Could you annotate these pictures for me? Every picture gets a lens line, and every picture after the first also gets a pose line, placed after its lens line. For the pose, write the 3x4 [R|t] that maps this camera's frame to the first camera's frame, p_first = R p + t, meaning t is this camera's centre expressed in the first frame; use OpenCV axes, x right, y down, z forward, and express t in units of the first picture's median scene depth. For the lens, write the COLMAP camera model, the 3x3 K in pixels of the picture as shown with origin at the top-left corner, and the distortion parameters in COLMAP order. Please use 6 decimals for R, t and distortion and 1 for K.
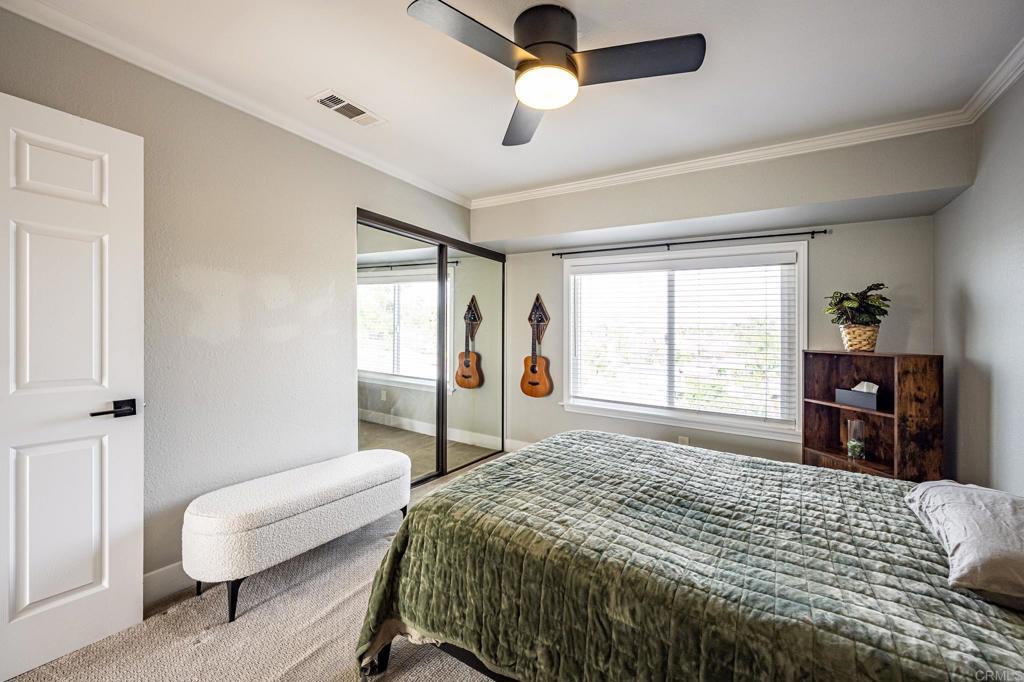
lens RADIAL K [[406.1, 0, 510.7], [0, 406.1, 339.2], [0, 0, 1]] dist [-0.000476, 0.000003]
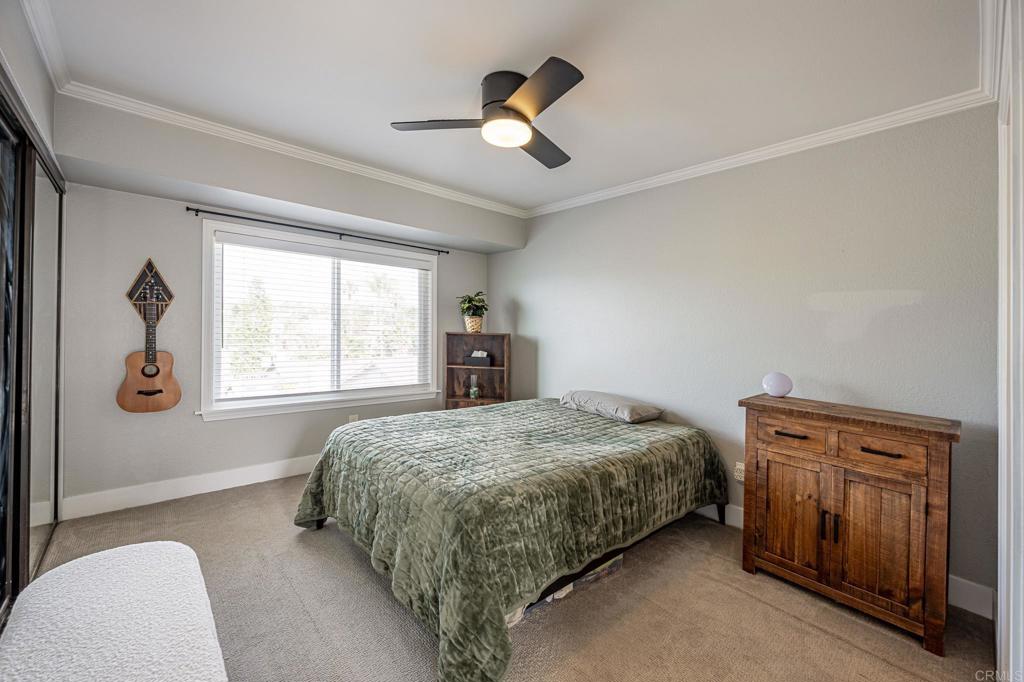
lens RADIAL K [[423.1, 0, 516.6], [0, 423.1, 314.6], [0, 0, 1]] dist [0.009924, -0.000147]
pose [[0.274769, 0.006642, 0.961487, -0.603233], [-0.008885, 0.999951, -0.004369, -0.029434], [-0.961469, -0.007342, 0.274814, 0.301275]]
